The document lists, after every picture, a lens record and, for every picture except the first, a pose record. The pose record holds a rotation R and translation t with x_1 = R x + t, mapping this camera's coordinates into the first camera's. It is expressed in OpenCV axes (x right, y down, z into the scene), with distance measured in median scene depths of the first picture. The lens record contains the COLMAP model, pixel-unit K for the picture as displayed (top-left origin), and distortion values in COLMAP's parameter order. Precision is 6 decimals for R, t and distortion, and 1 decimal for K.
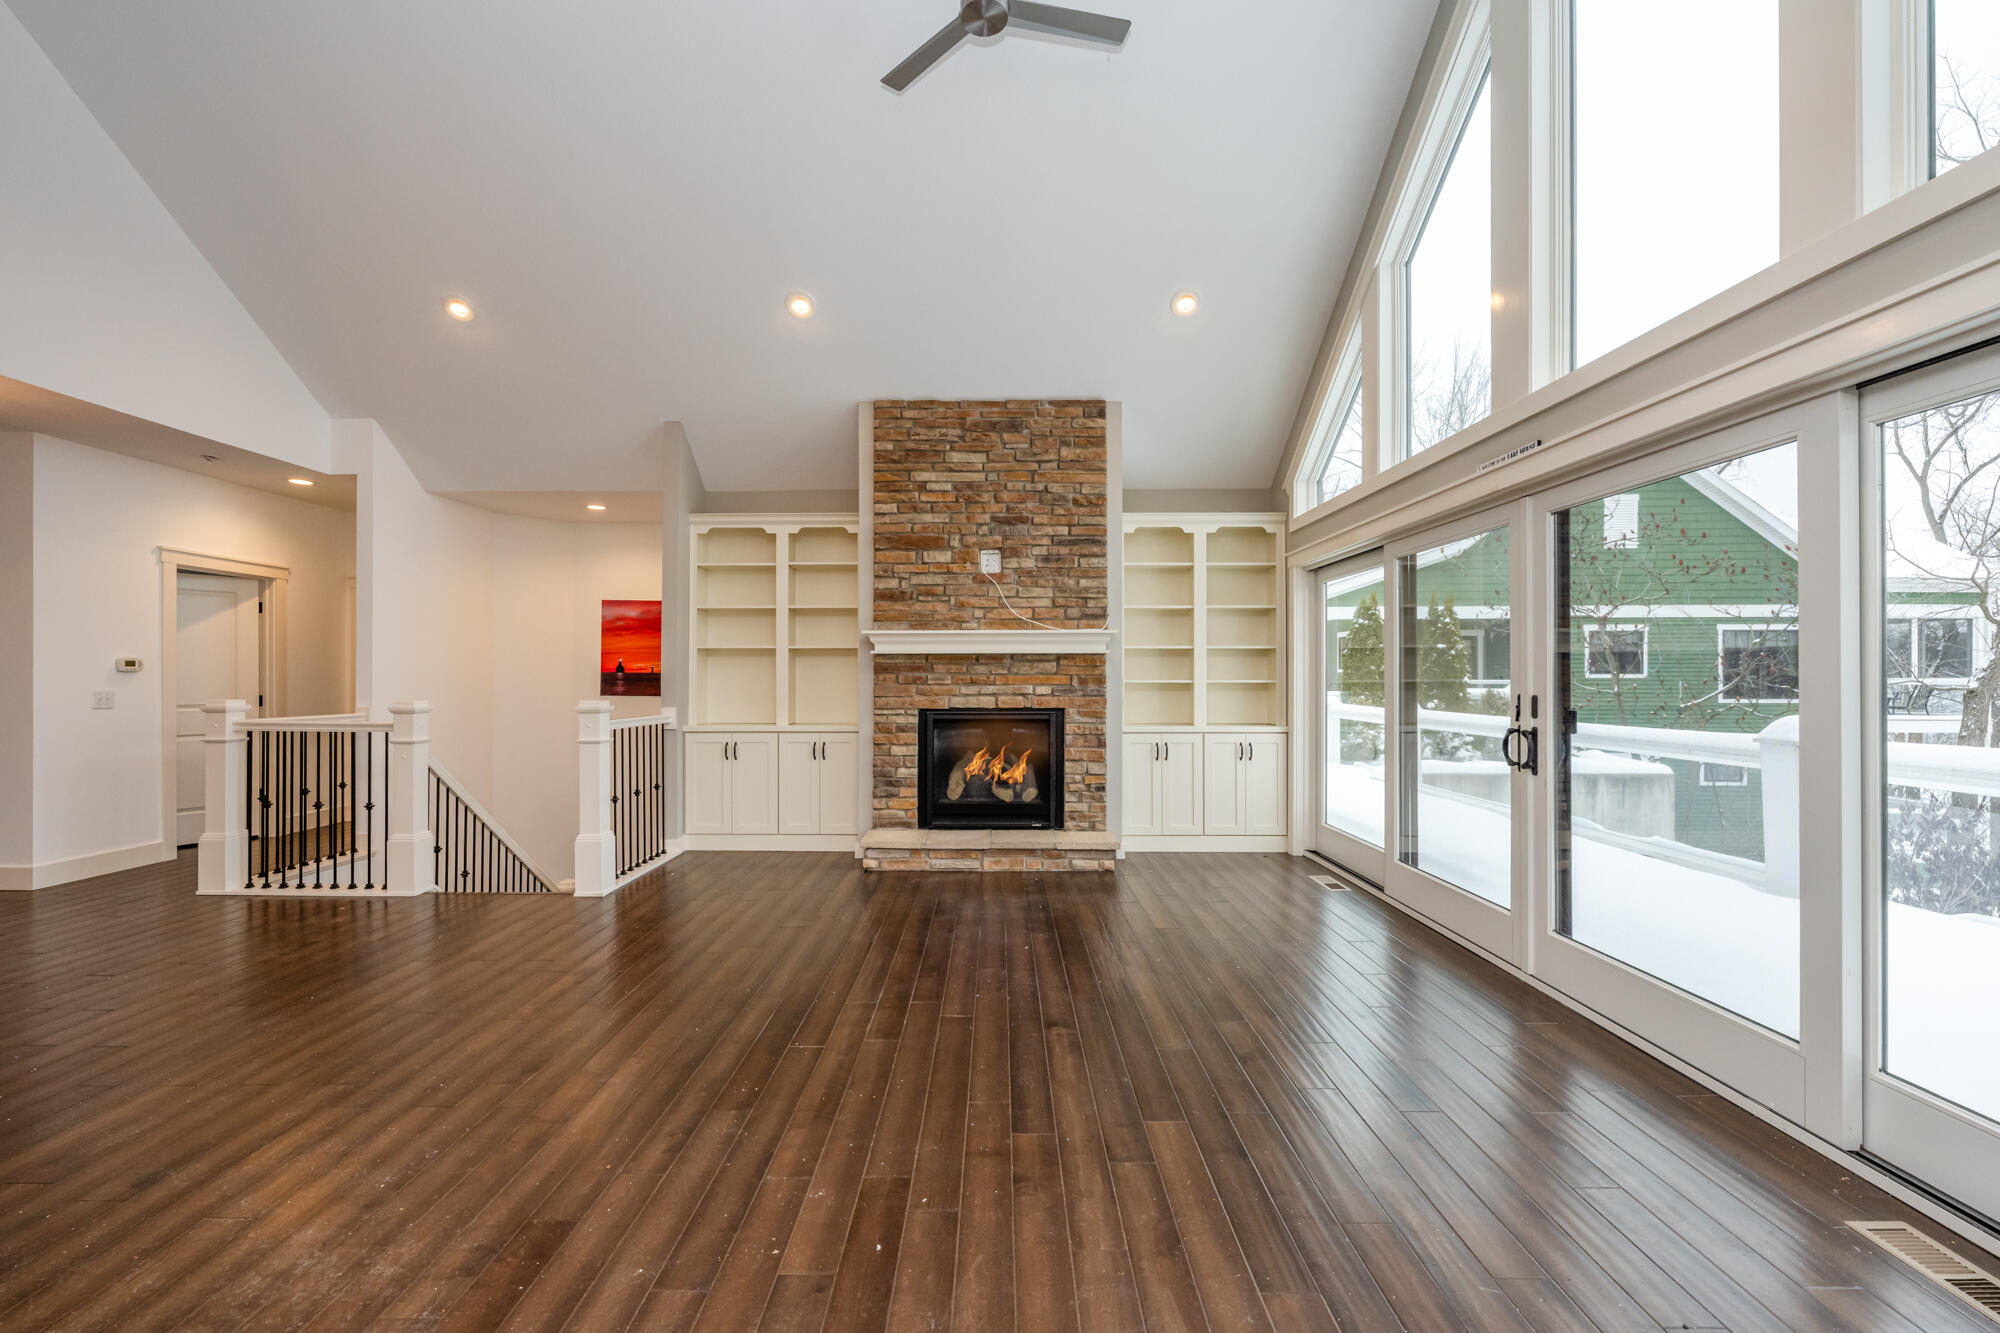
lens RADIAL K [[795.2, 0, 996.7], [0, 795.2, 679.5], [0, 0, 1]] dist [-0.000418, 0.000893]
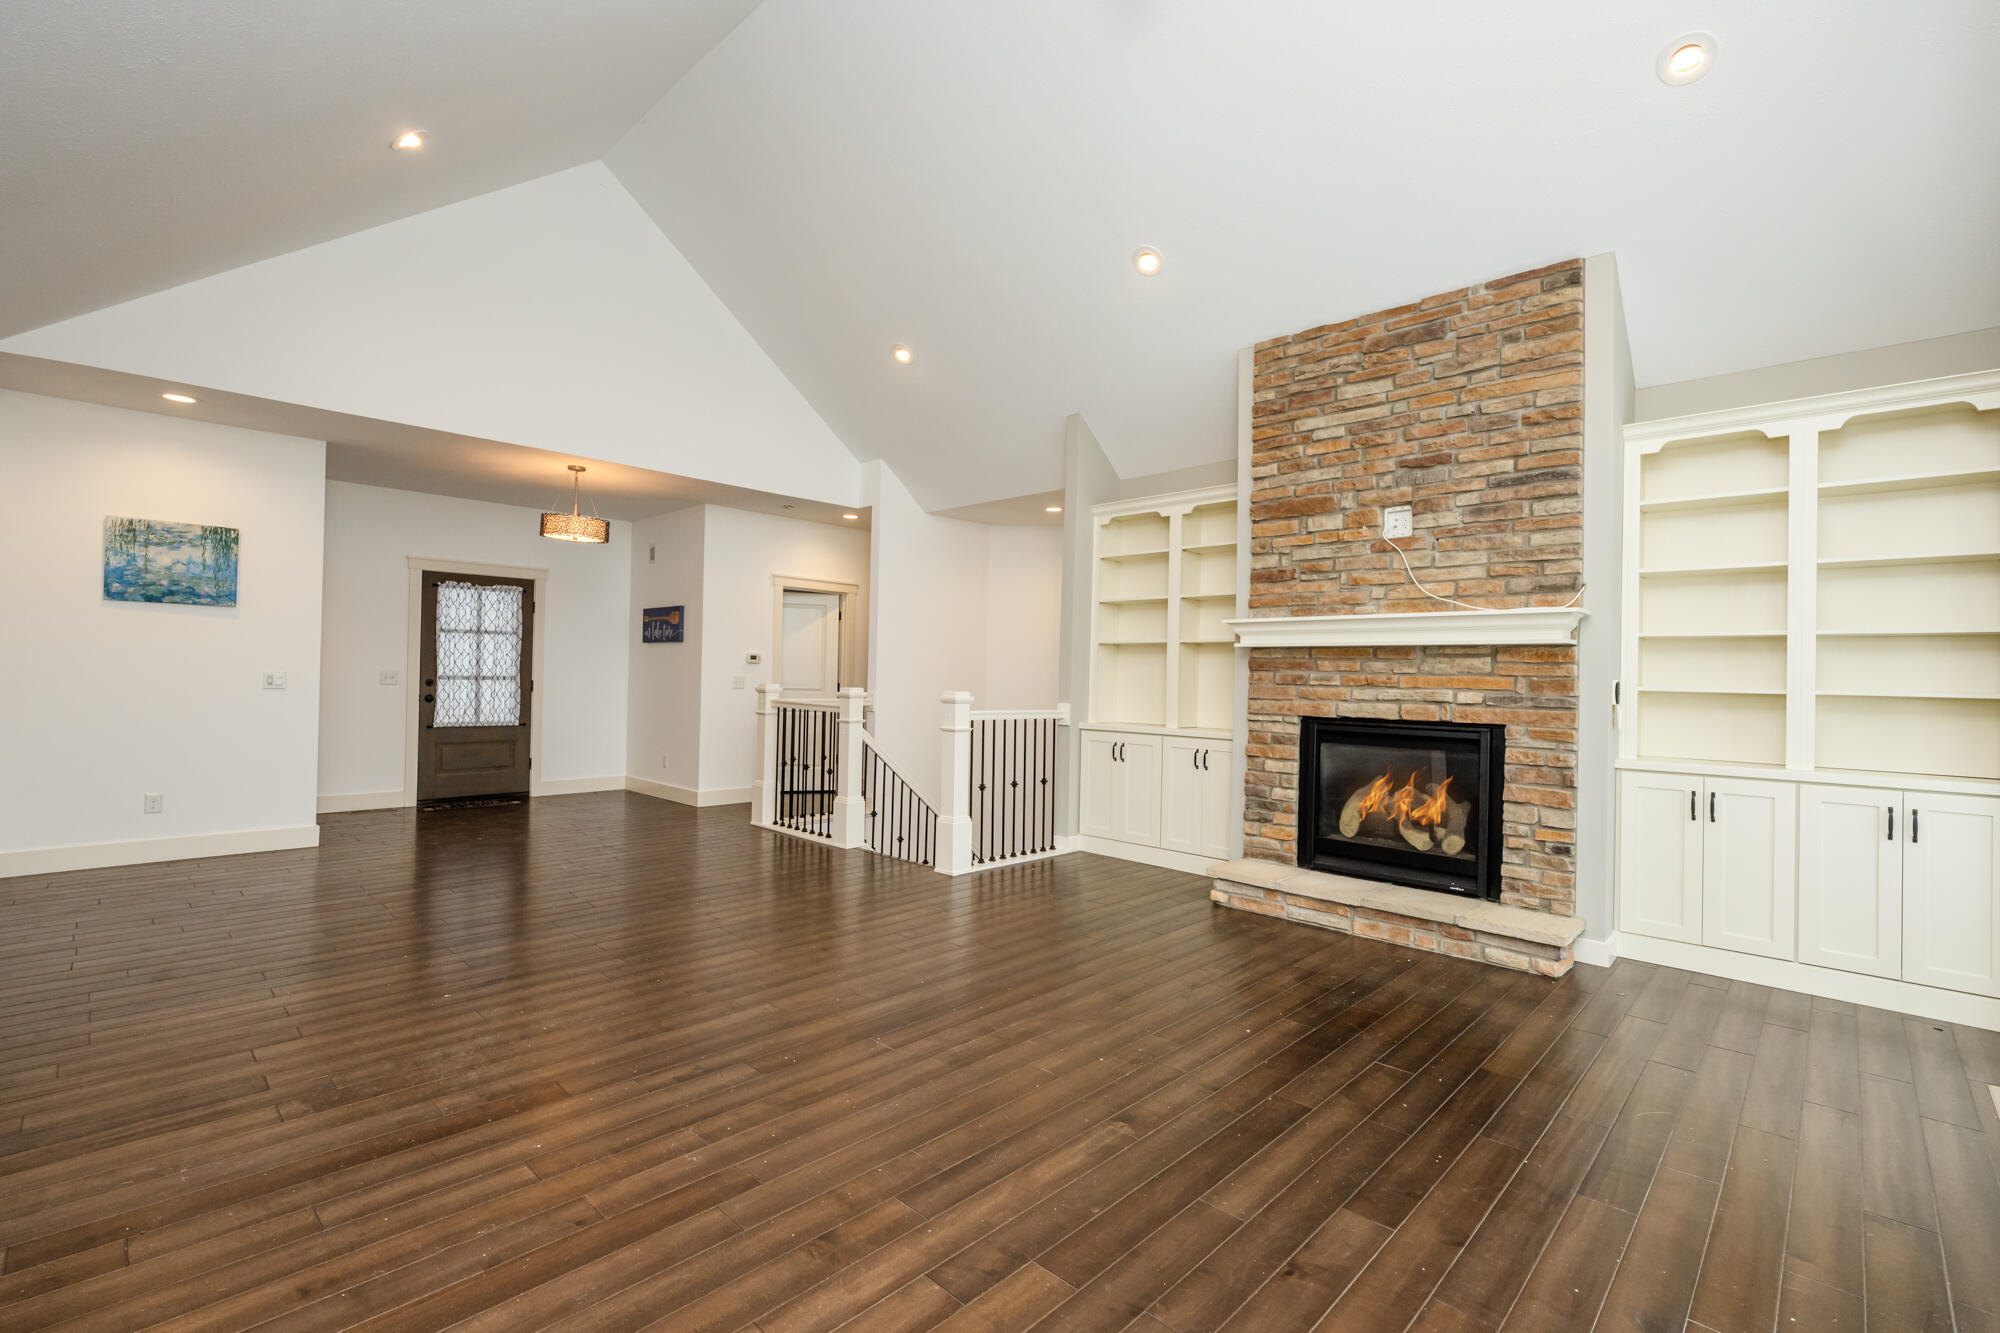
lens RADIAL K [[901.7, 0, 997.2], [0, 901.7, 664.5], [0, 0, 1]] dist [0.003560, -0.001496]
pose [[0.719297, 0.007522, -0.694662, 0.311101], [-0.017046, 0.999831, -0.006825, -0.003211], [0.694493, 0.016751, 0.719304, 0.137890]]
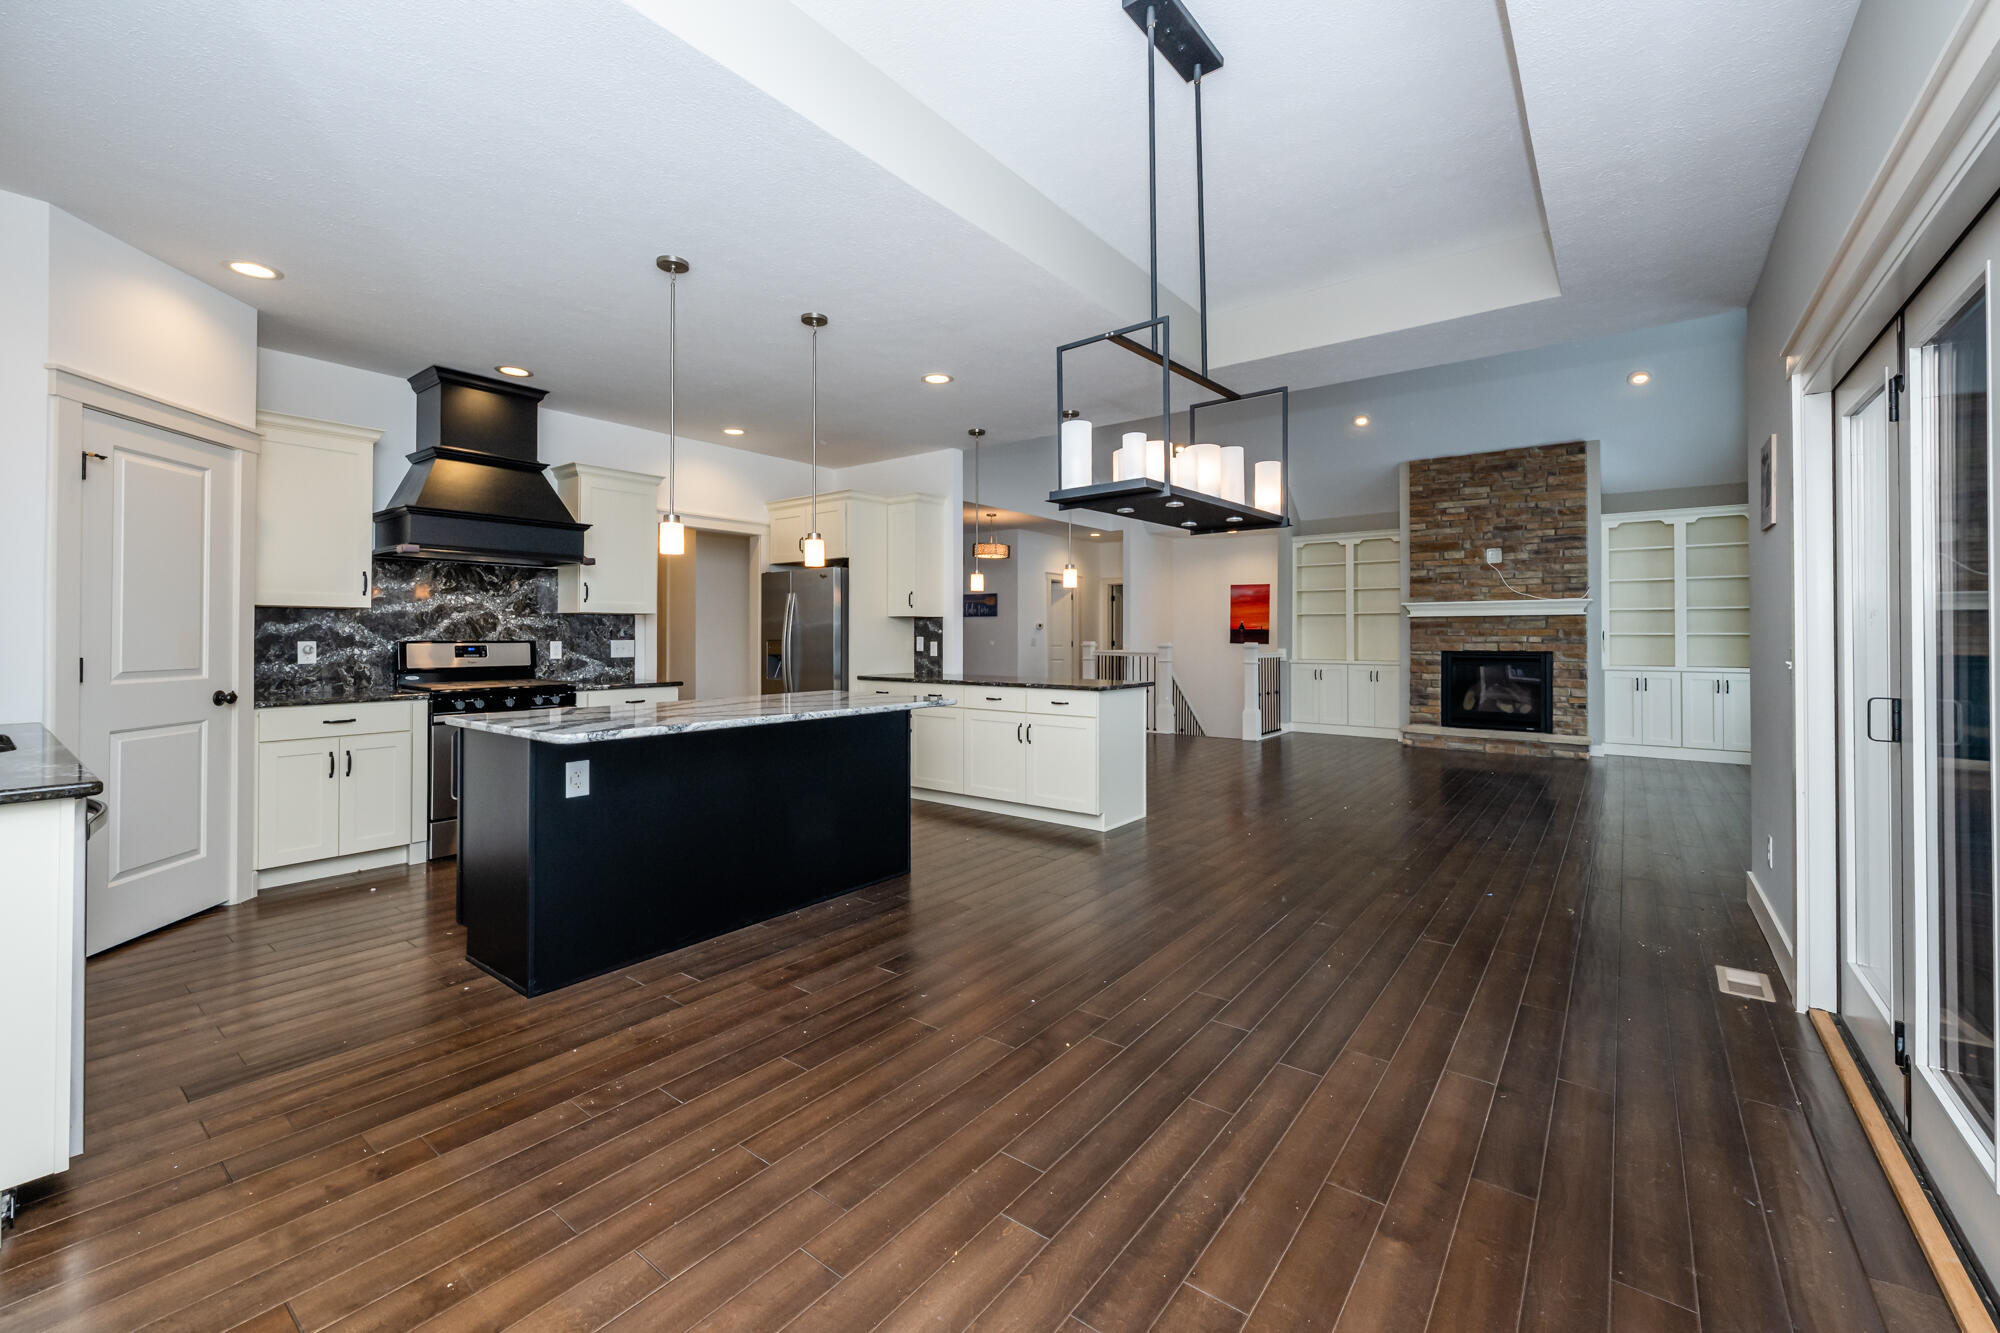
lens RADIAL K [[795.2, 0, 1007.9], [0, 795.2, 627.6], [0, 0, 1]] dist [-0.000418, 0.000893]
pose [[0.806338, -0.004991, -0.591434, 0.144376], [-0.003240, 0.999912, -0.012855, 0.013737], [0.591447, 0.012281, 0.806251, -0.801631]]
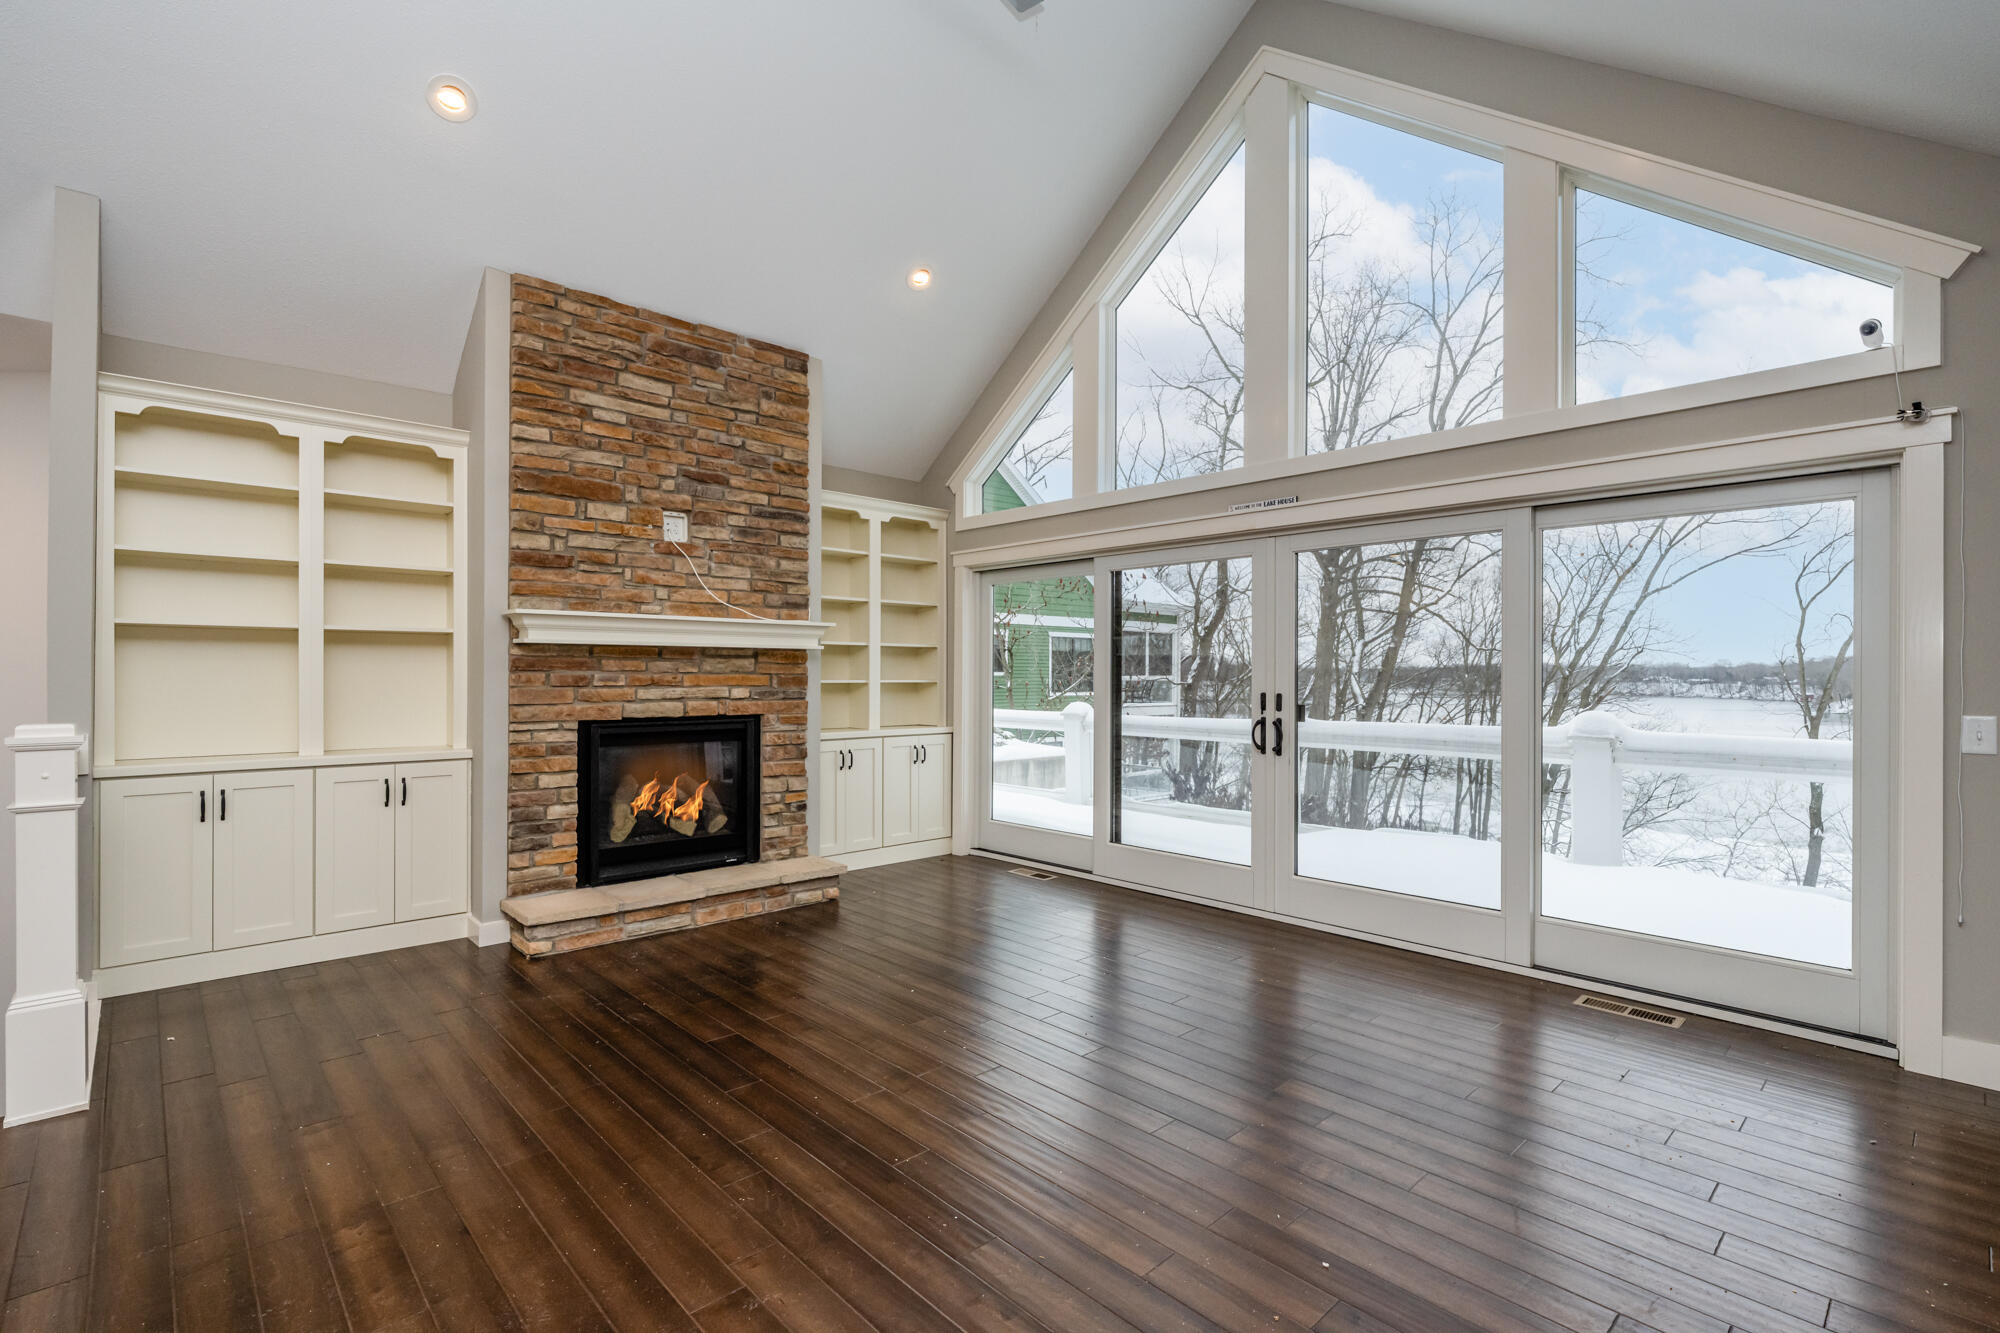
lens RADIAL K [[901.7, 0, 1004.9], [0, 901.7, 672.9], [0, 0, 1]] dist [0.003560, -0.001496]
pose [[0.725358, 0.003551, 0.688362, -0.379410], [-0.001294, 0.999992, -0.003795, -0.003680], [-0.688370, 0.001862, 0.725357, 0.145937]]
